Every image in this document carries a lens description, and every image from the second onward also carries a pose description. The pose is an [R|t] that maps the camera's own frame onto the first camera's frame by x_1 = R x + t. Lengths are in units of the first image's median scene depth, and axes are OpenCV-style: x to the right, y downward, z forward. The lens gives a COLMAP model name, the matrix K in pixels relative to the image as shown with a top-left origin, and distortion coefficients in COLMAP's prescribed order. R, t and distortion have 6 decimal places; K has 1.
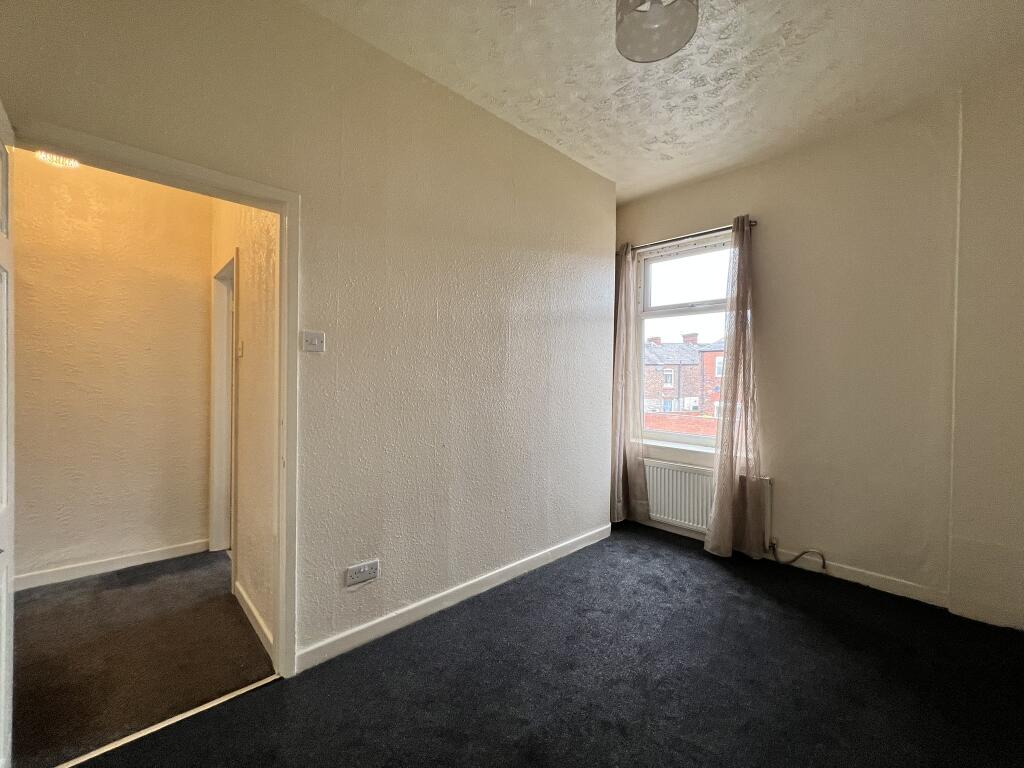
lens RADIAL K [[407.7, 0, 518.9], [0, 407.7, 382.2], [0, 0, 1]] dist [-0.000109, 0.000048]
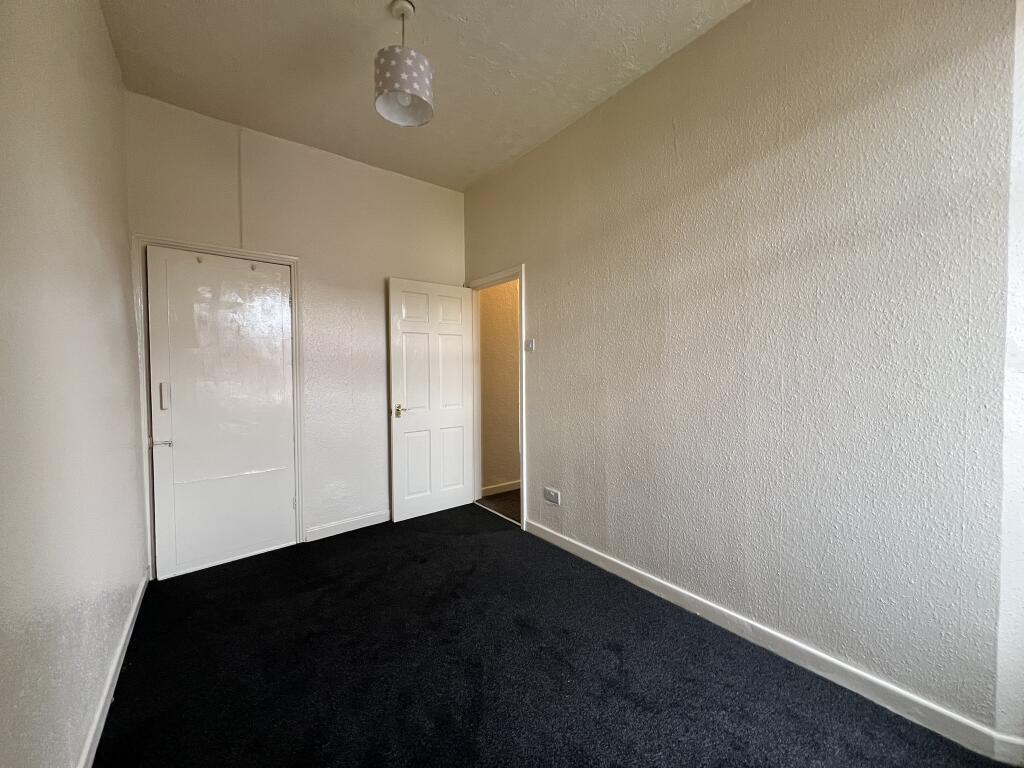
lens RADIAL K [[411.6, 0, 510.4], [0, 411.6, 379.9], [0, 0, 1]] dist [-0.000332, -0.000236]
pose [[-0.128525, -0.001475, -0.991705, 0.762495], [-0.003131, 0.999995, -0.001082, 0.026431], [0.991701, 0.002966, -0.128529, 0.691508]]
